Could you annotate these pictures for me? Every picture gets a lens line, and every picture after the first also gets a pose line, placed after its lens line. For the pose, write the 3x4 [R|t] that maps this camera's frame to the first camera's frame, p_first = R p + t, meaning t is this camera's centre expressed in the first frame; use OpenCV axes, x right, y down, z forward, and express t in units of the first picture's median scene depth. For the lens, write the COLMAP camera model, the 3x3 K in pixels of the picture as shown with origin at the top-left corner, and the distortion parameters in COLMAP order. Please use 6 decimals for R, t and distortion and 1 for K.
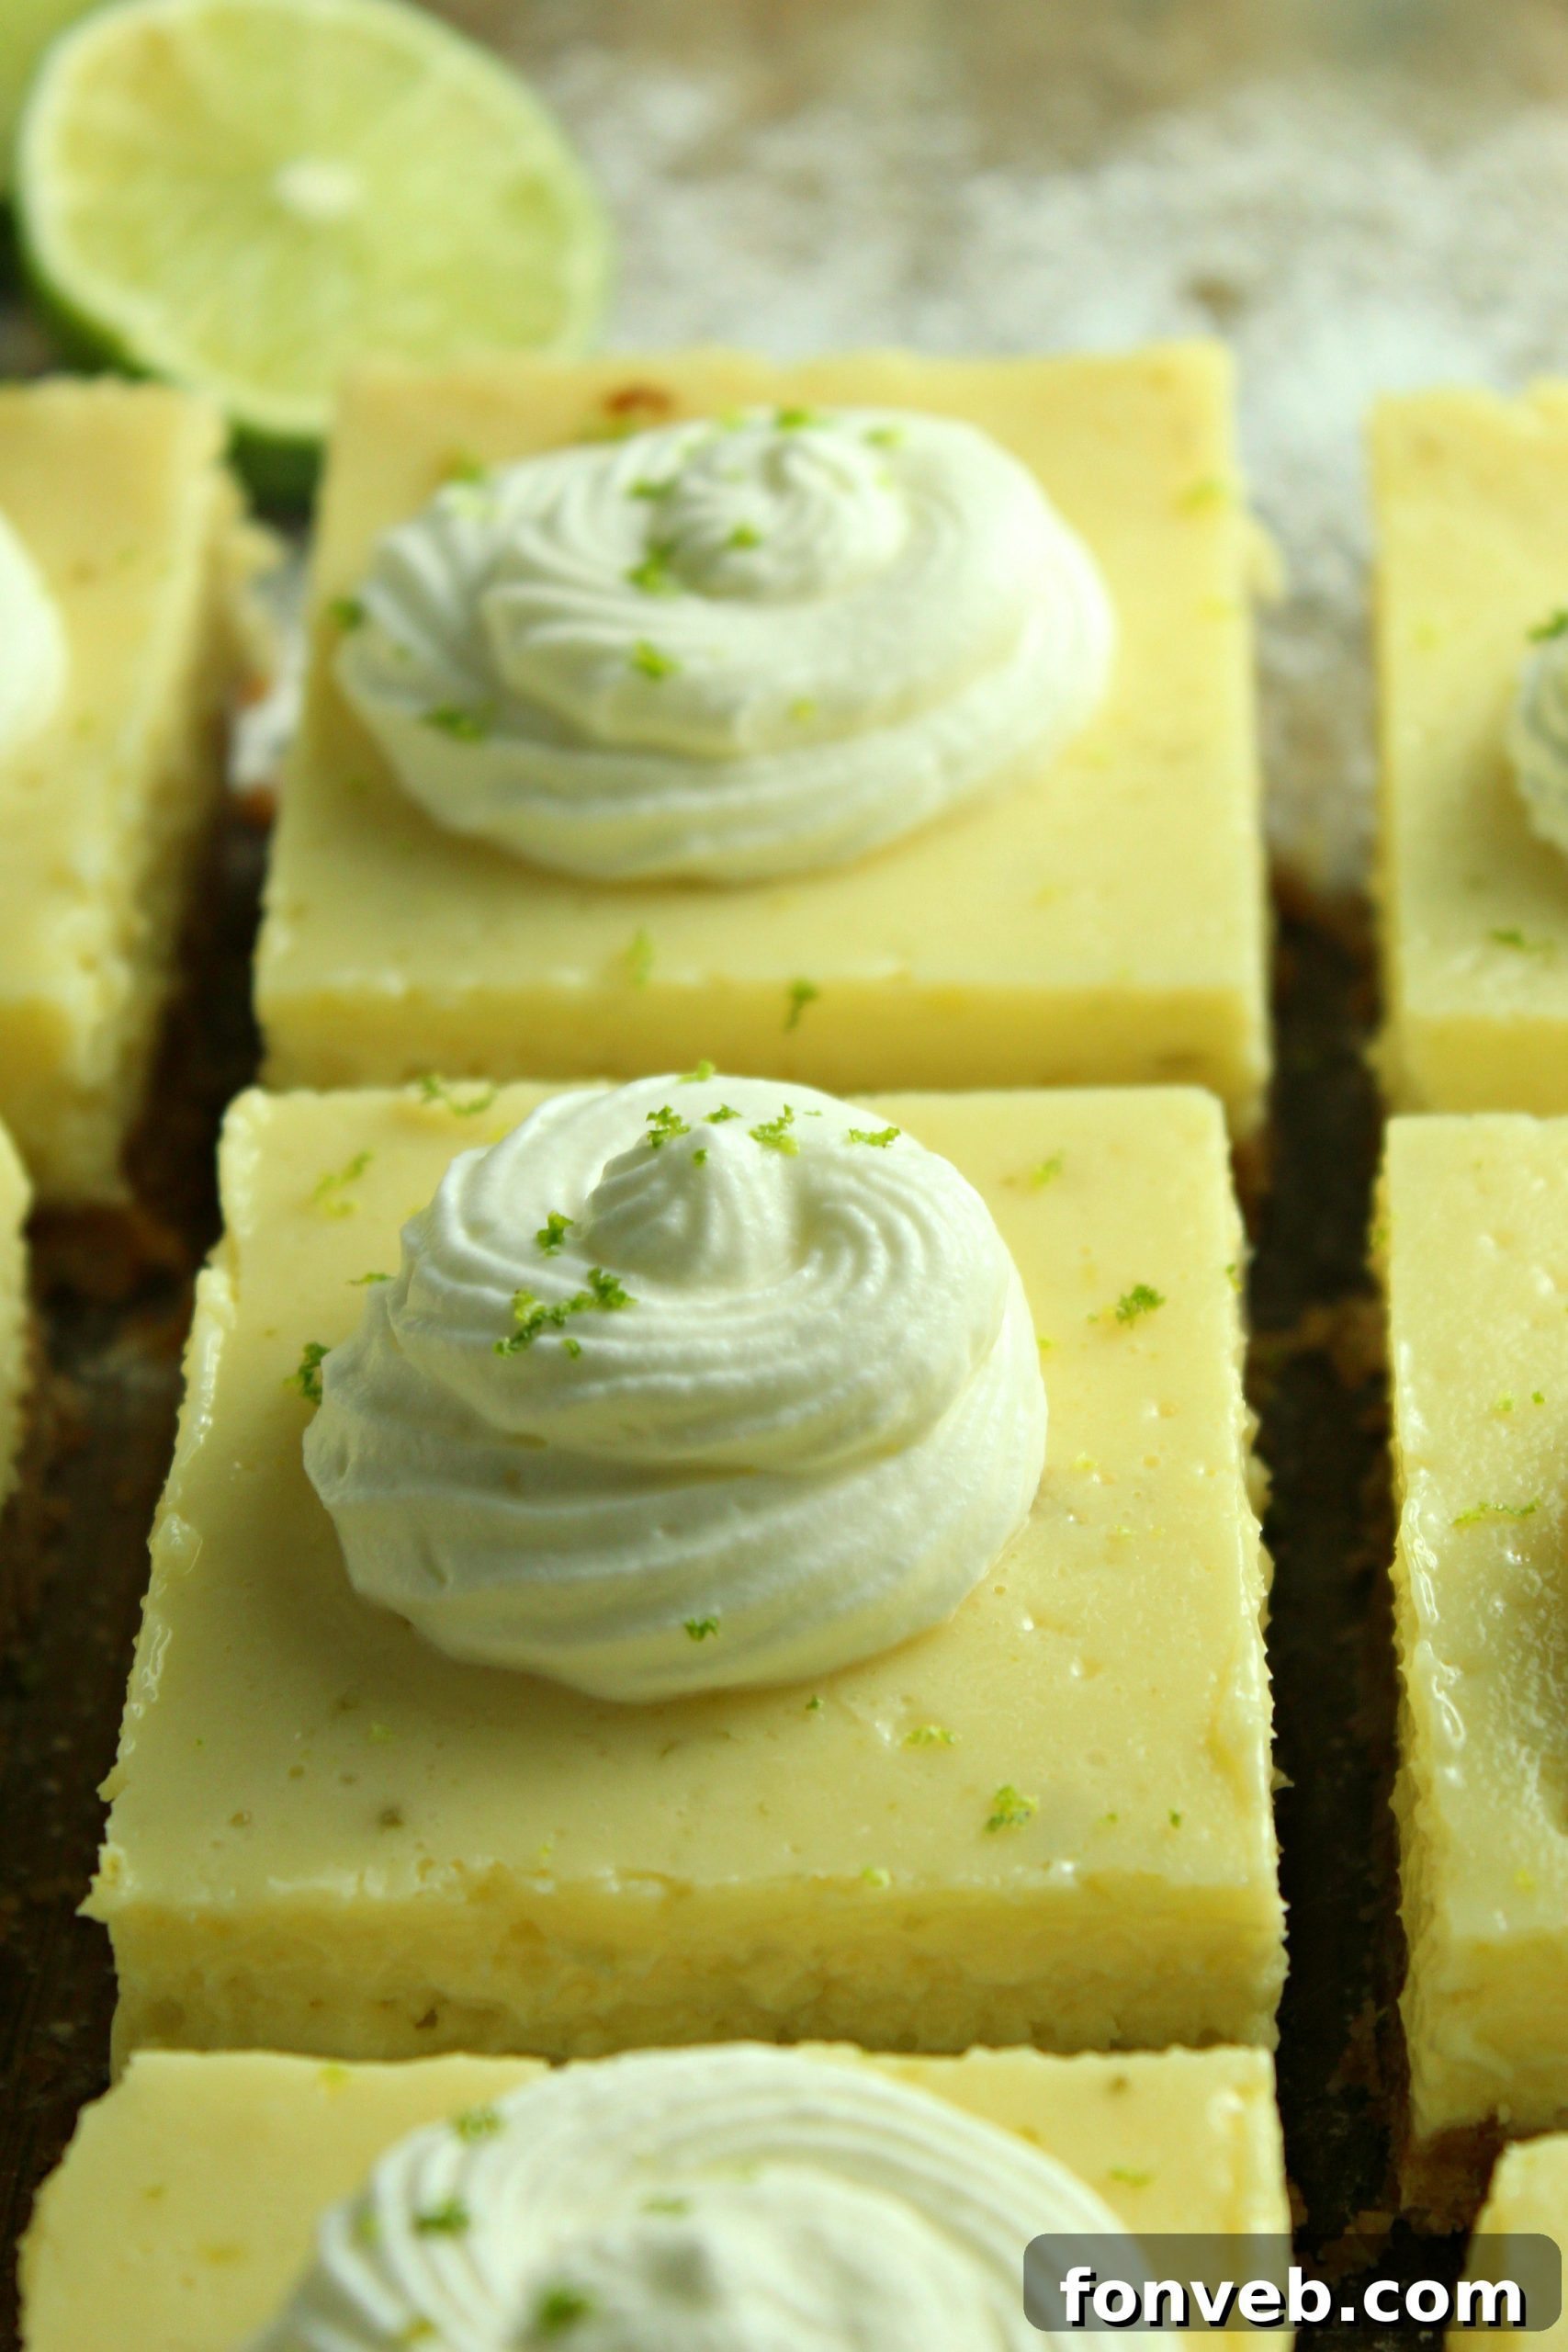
lens RADIAL K [[5446.9, 0, 797.4], [0, 5446.9, 1168.3], [0, 0, 1]] dist [0.076925, 0.000000]
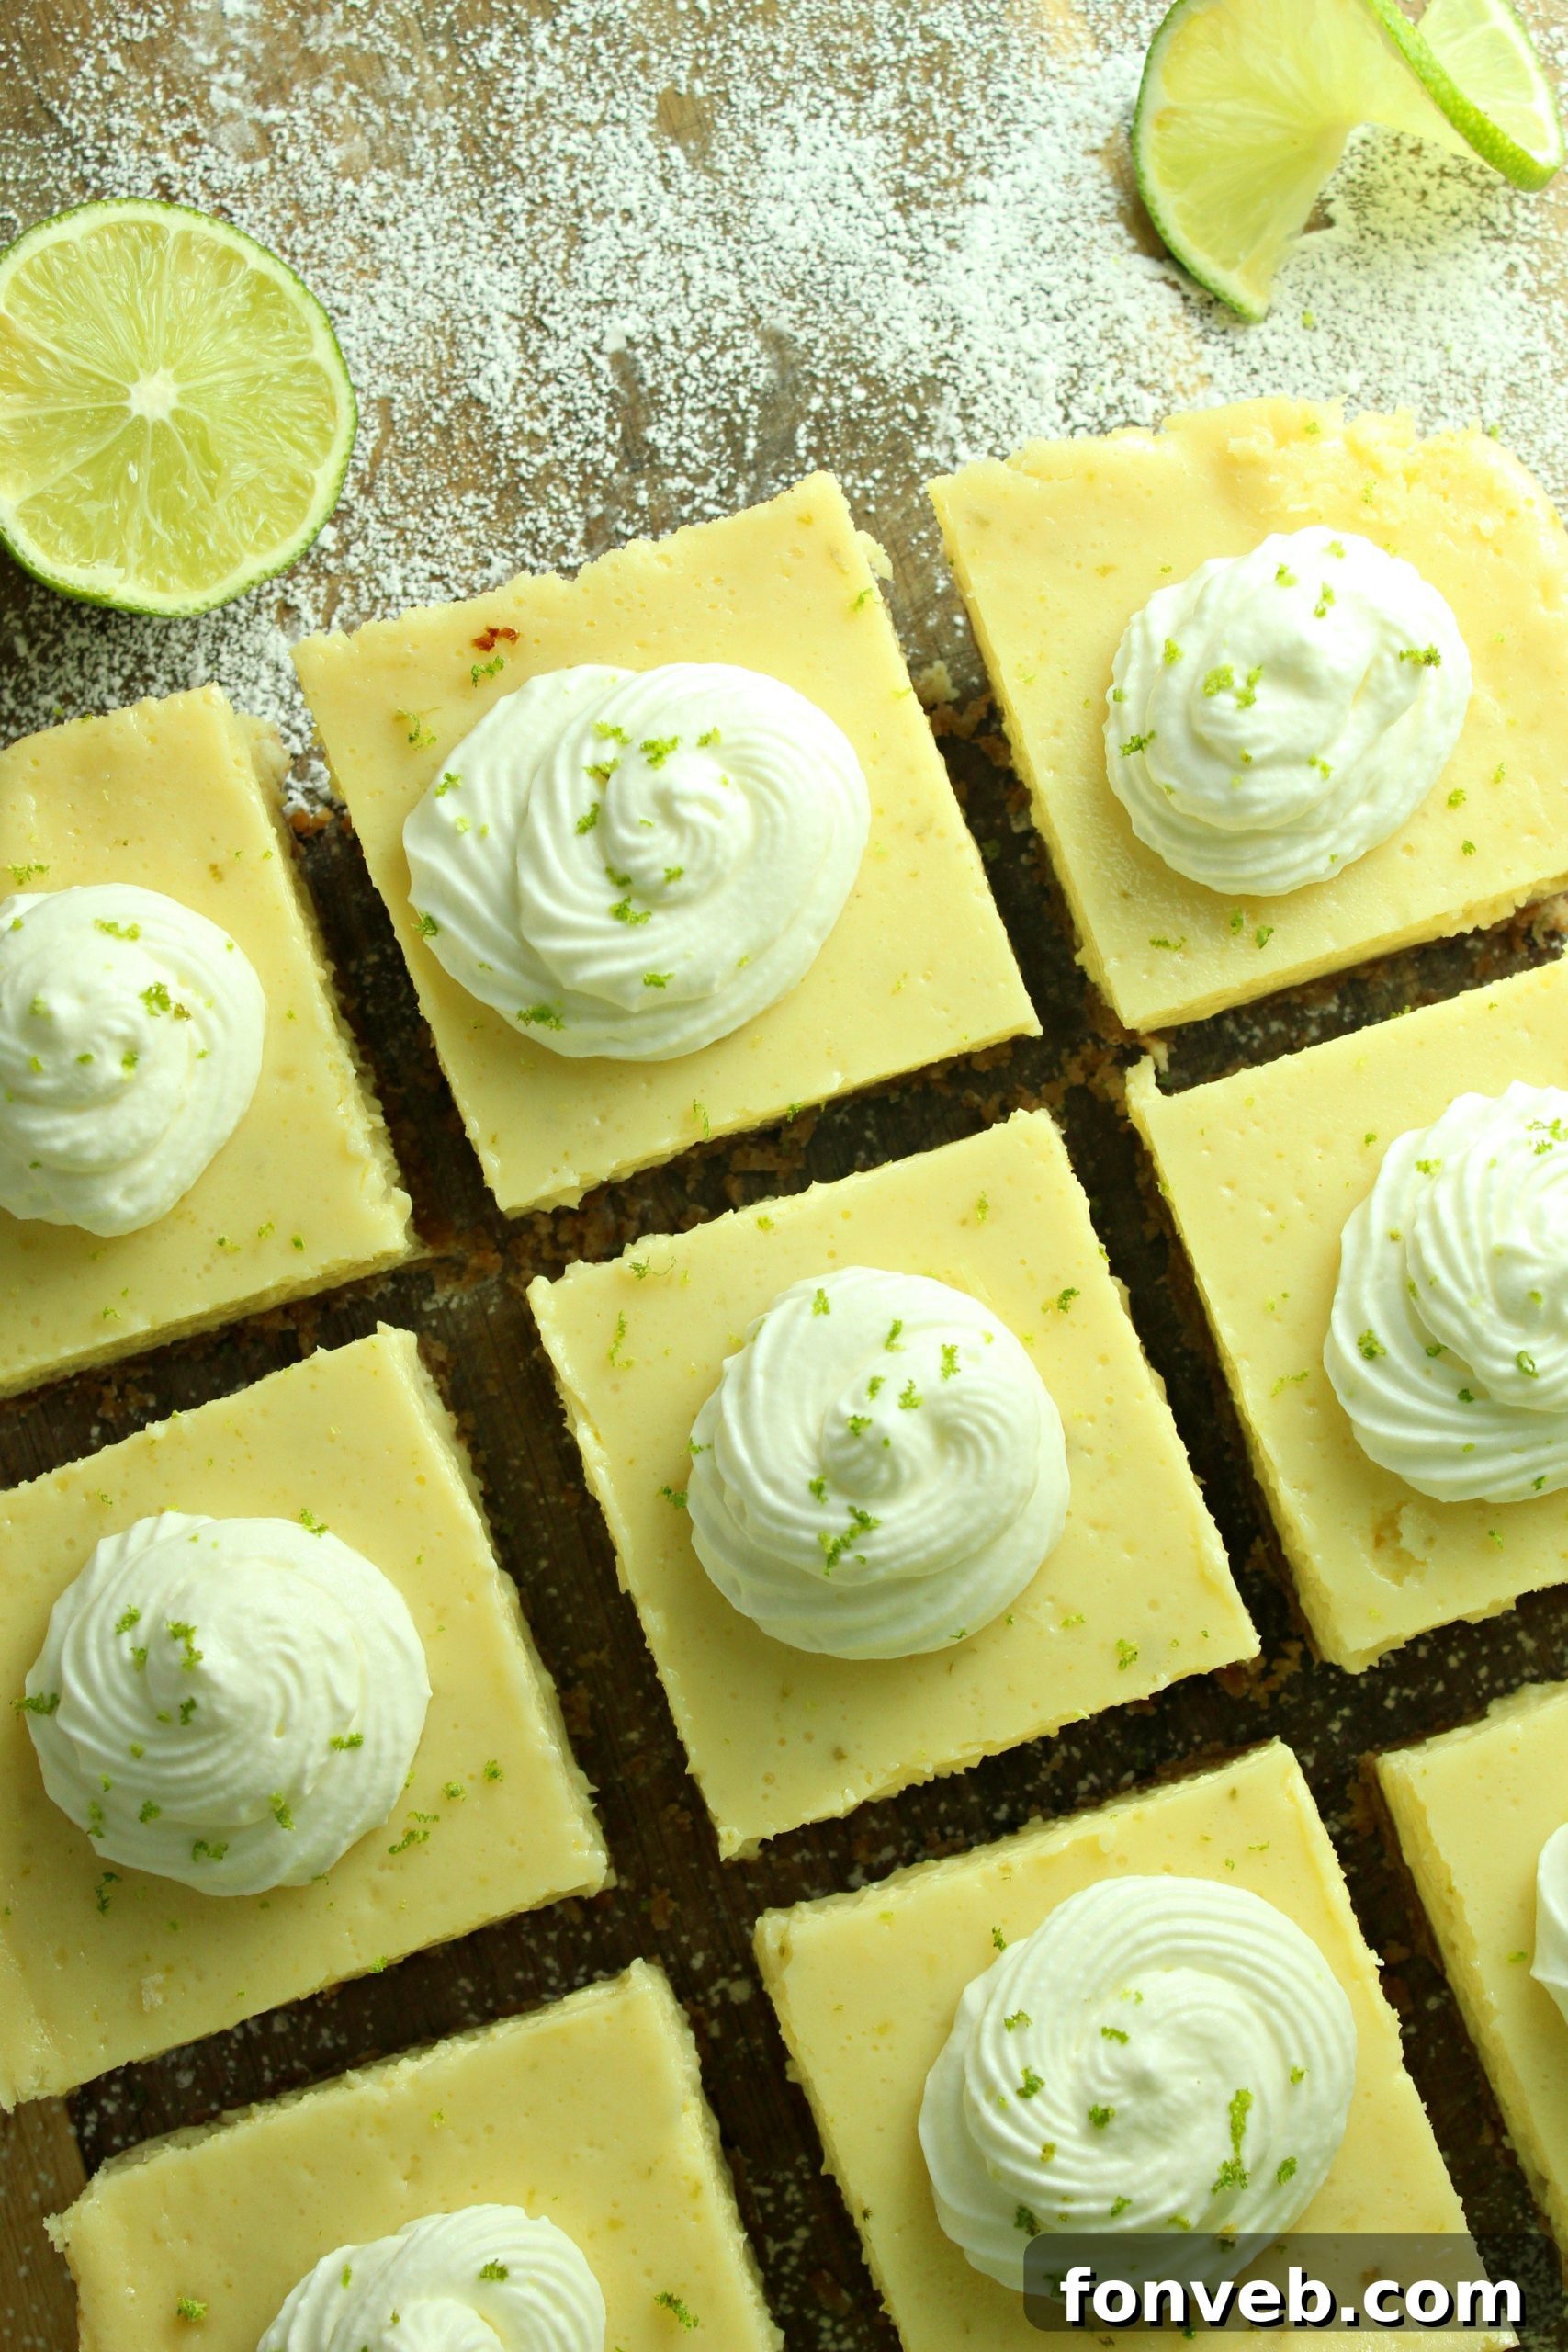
lens RADIAL K [[3822.7, 0, 806.4], [0, 3822.7, 1191.9], [0, 0, 1]] dist [-0.007847, 0.000000]
pose [[0.927086, -0.370648, 0.055952, -0.086303], [0.235799, 0.692686, 0.681604, -0.983457], [-0.291393, -0.618713, 0.729579, 0.091630]]
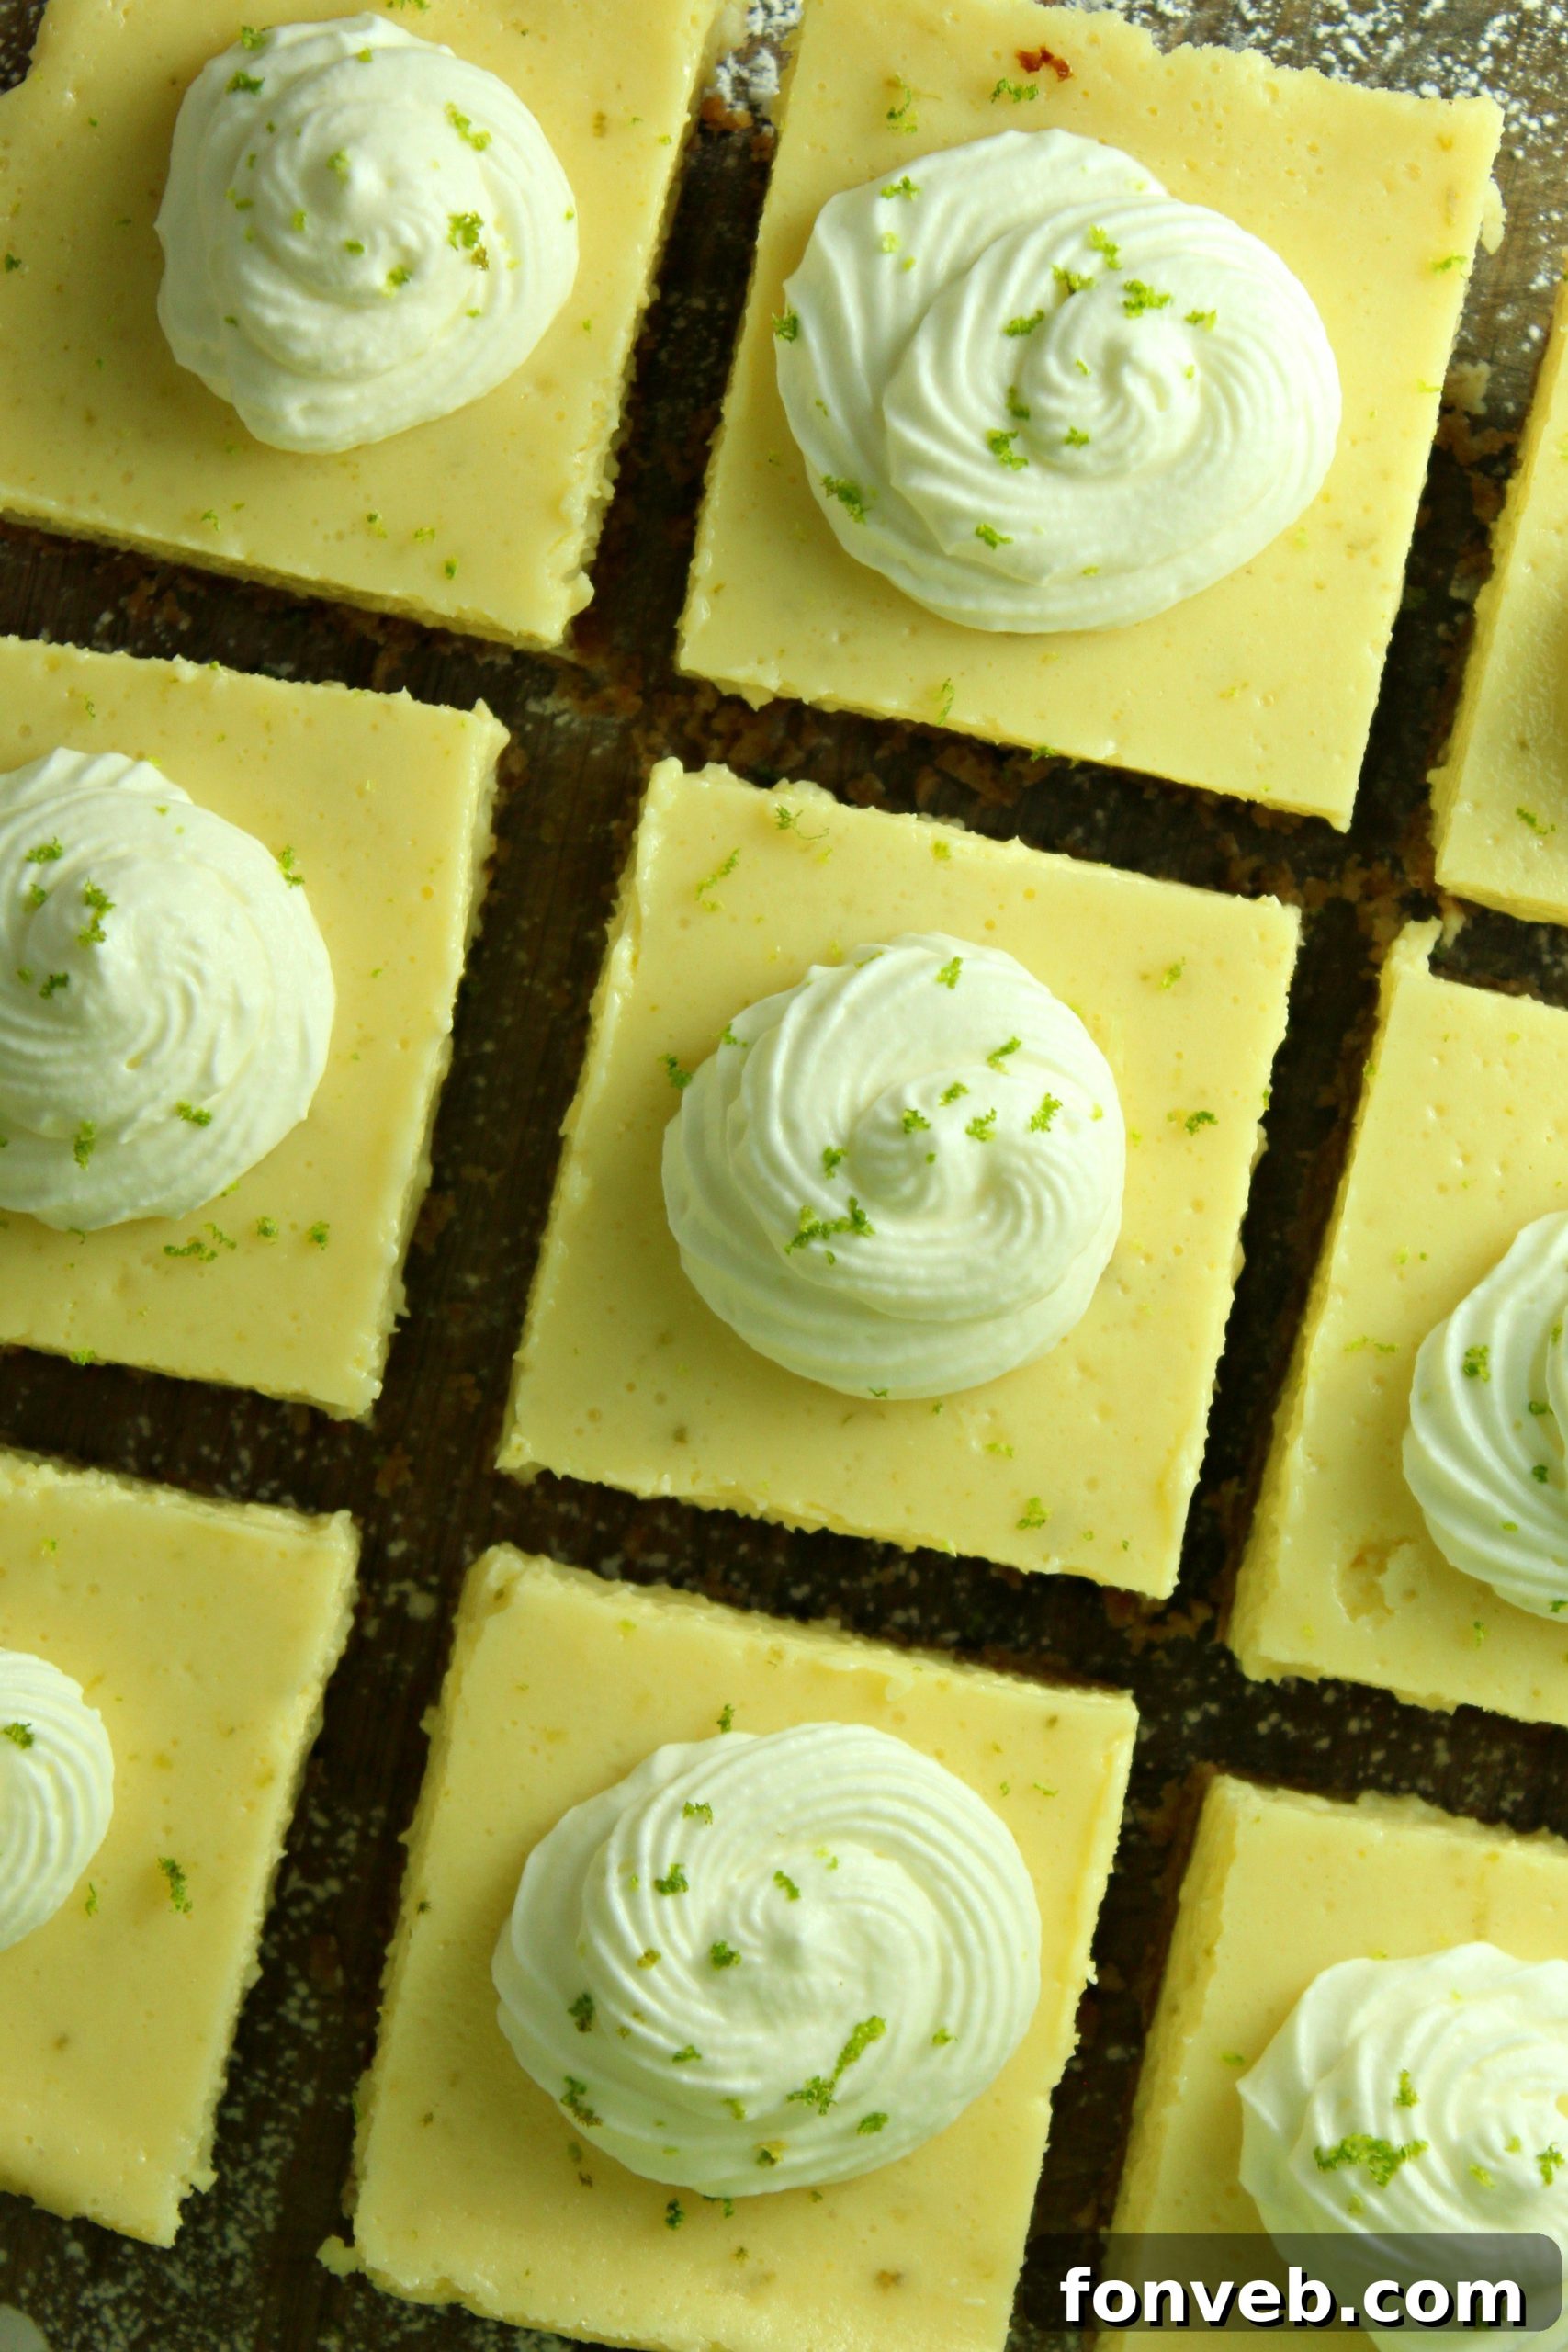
lens RADIAL K [[5446.9, 0, 805.1], [0, 5446.9, 1192.5], [0, 0, 1]] dist [0.076925, 0.000000]
pose [[0.983038, 0.173458, 0.059577, -0.148531], [-0.158411, 0.639325, 0.752442, -1.200648], [0.092428, -0.749116, 0.655959, -0.059496]]
